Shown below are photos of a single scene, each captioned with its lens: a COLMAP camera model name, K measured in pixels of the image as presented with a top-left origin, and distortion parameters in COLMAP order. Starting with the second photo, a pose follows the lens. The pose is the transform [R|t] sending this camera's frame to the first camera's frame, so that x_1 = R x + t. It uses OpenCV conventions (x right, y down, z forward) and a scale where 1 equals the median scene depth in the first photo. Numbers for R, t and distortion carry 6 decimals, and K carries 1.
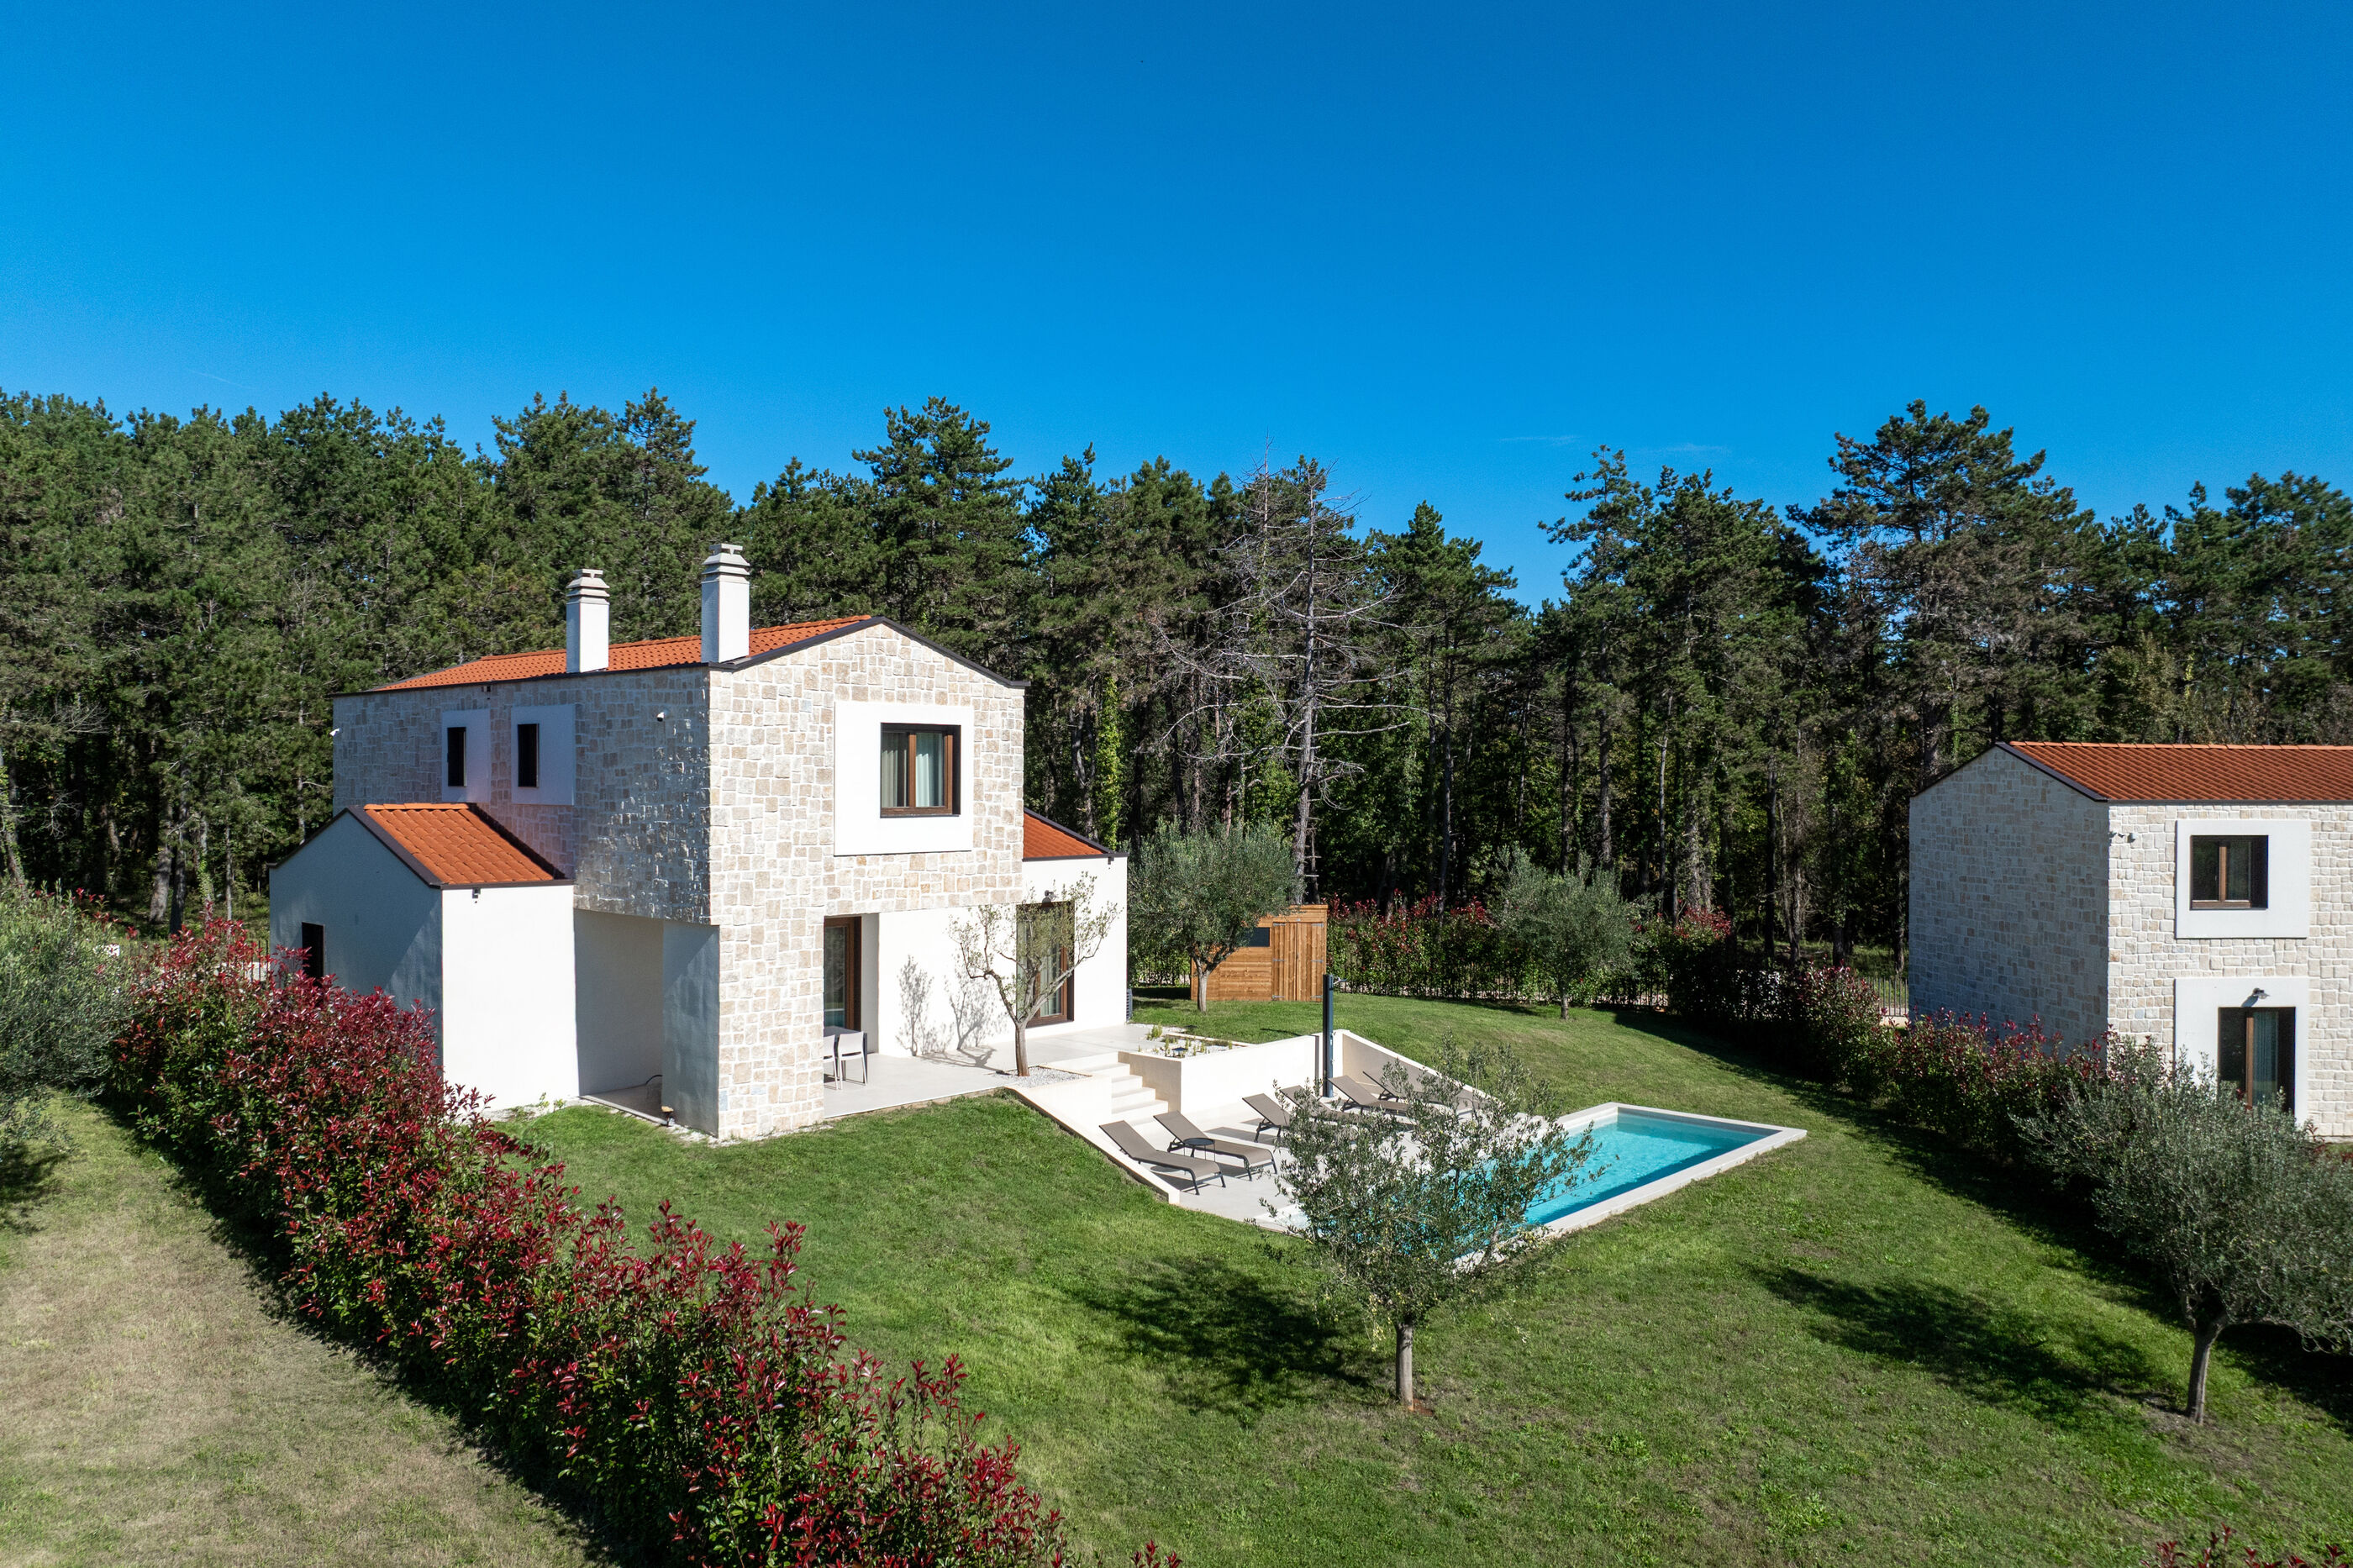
lens RADIAL K [[1655.0, 0, 1186.0], [0, 1655.0, 770.0], [0, 0, 1]] dist [-0.035041, 0.003951]
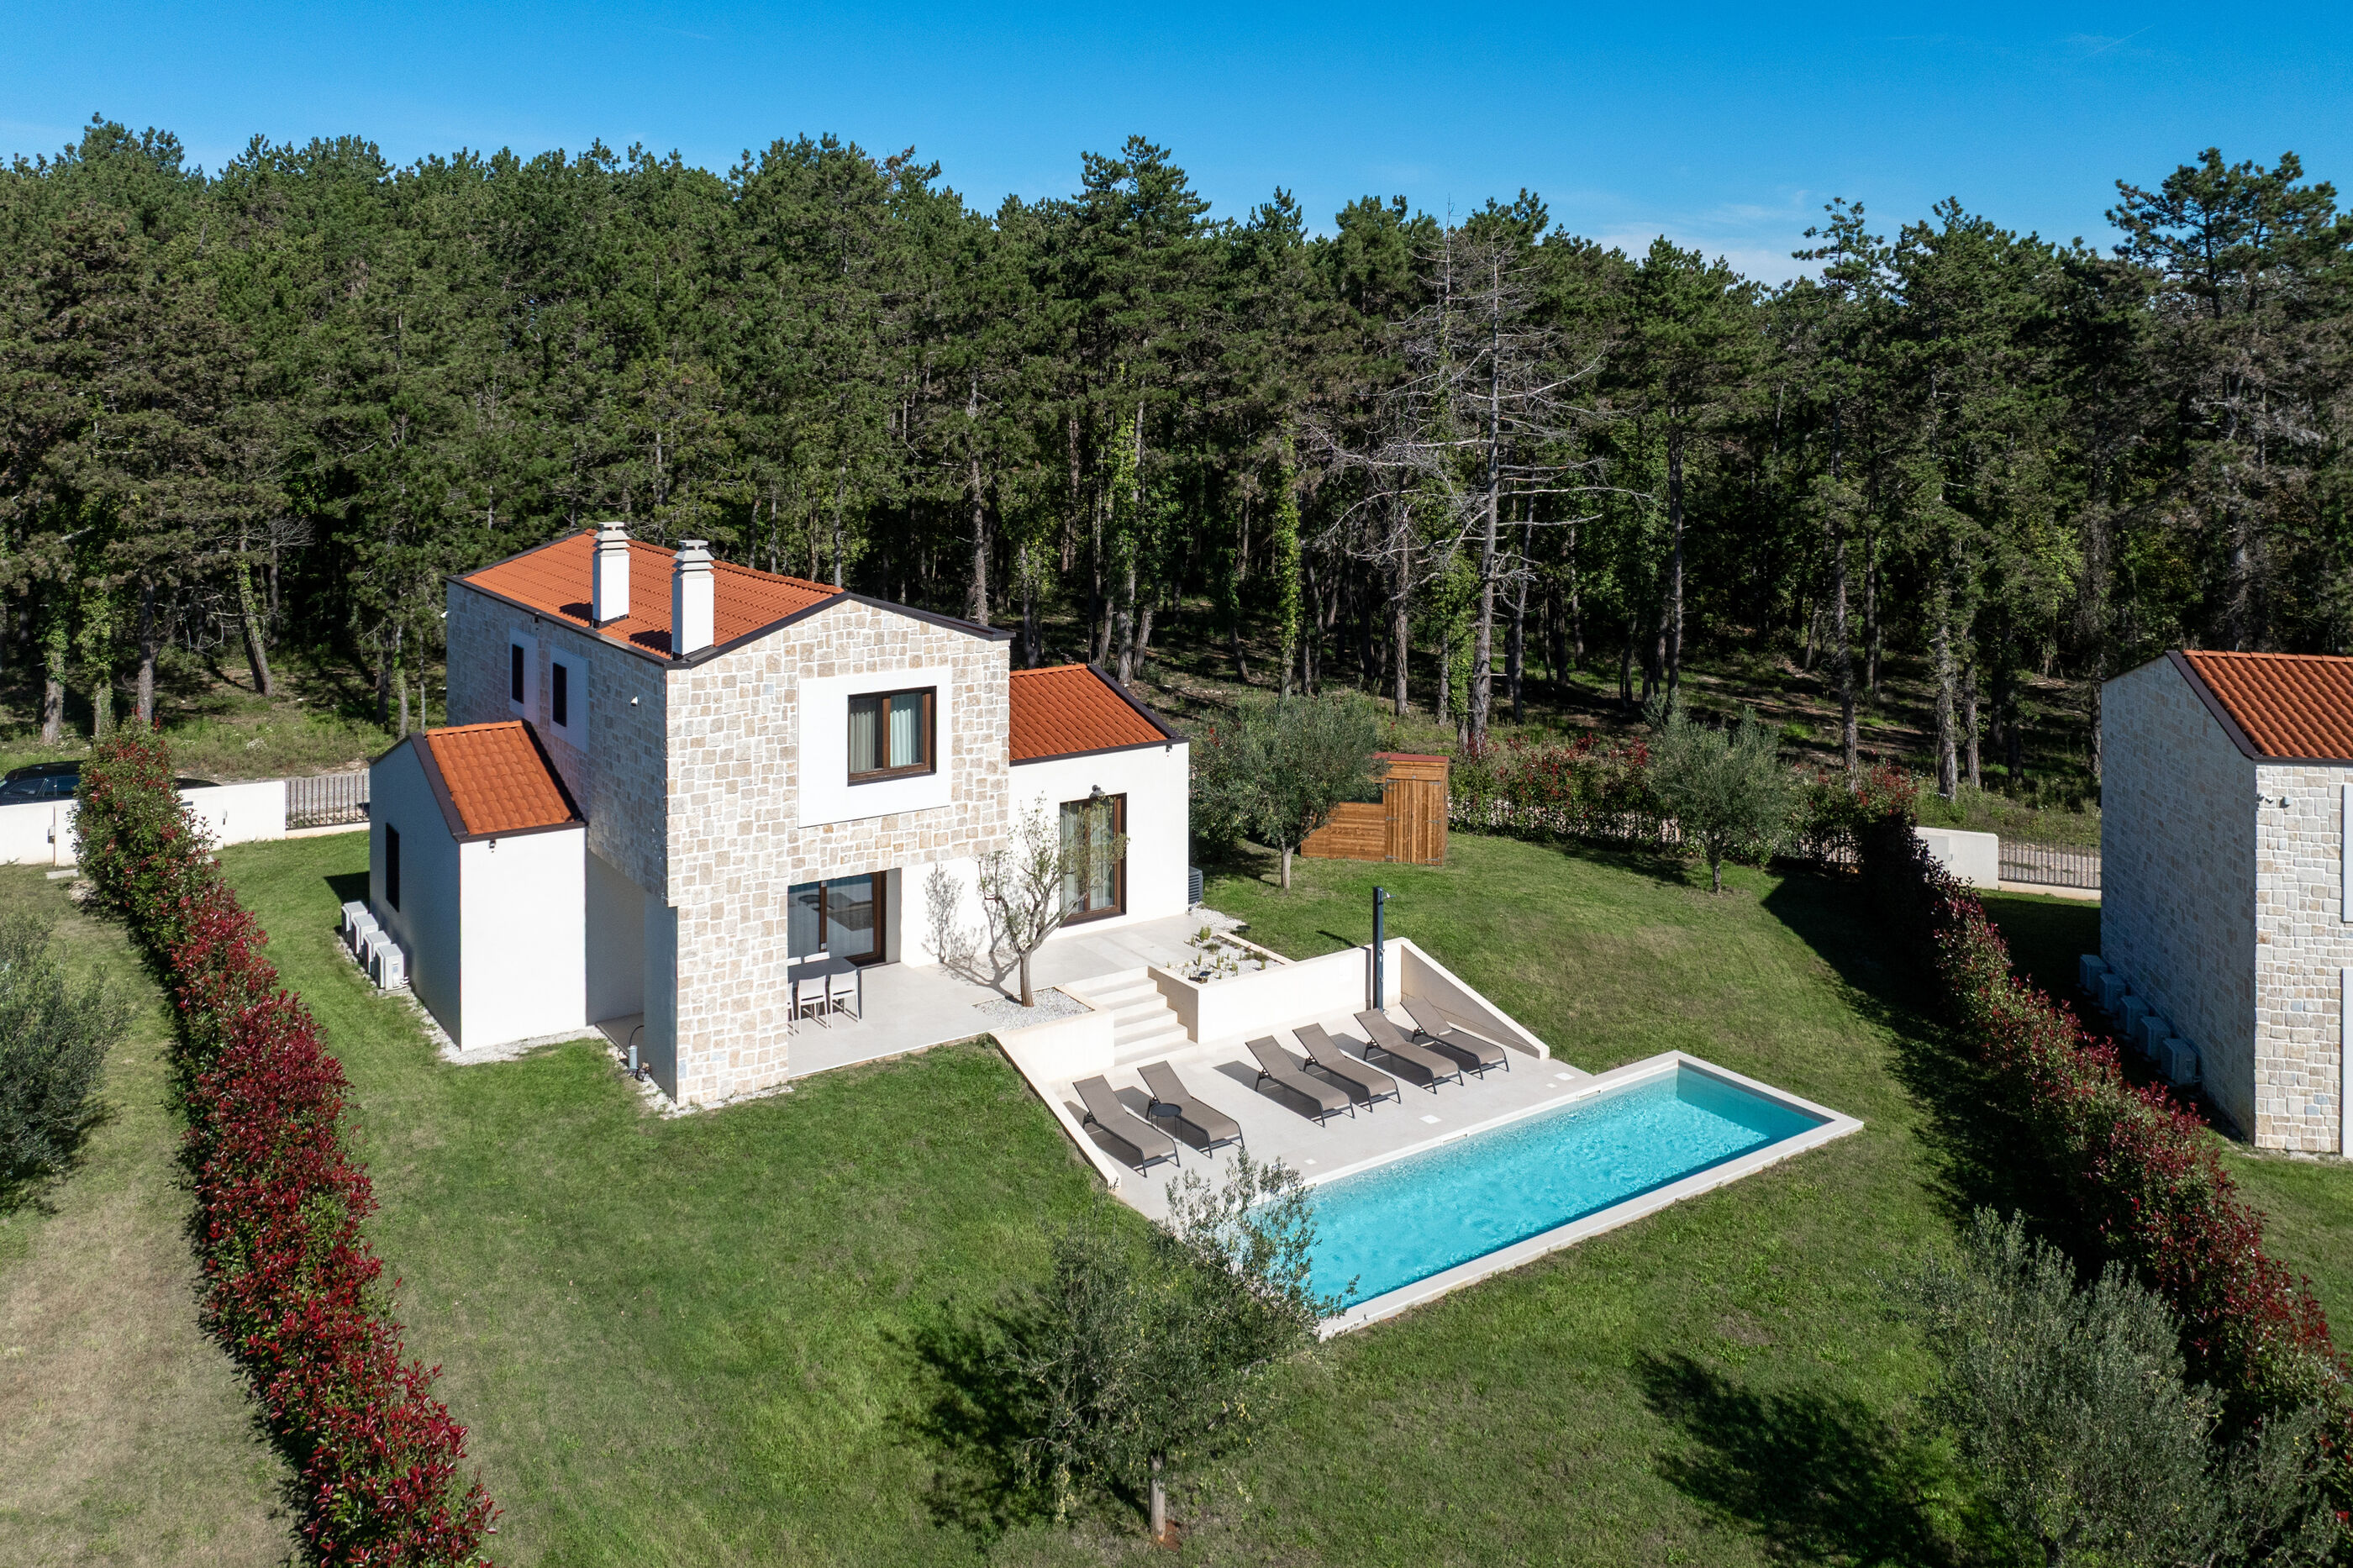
lens RADIAL K [[1813.0, 0, 1177.2], [0, 1813.0, 357.0], [0, 0, 1]] dist [-0.031384, -0.006146]
pose [[0.975381, 0.000677, -0.220523, 0.212706], [-0.001456, 0.999993, -0.003373, -0.189463], [0.220520, 0.003611, 0.975376, -0.051757]]
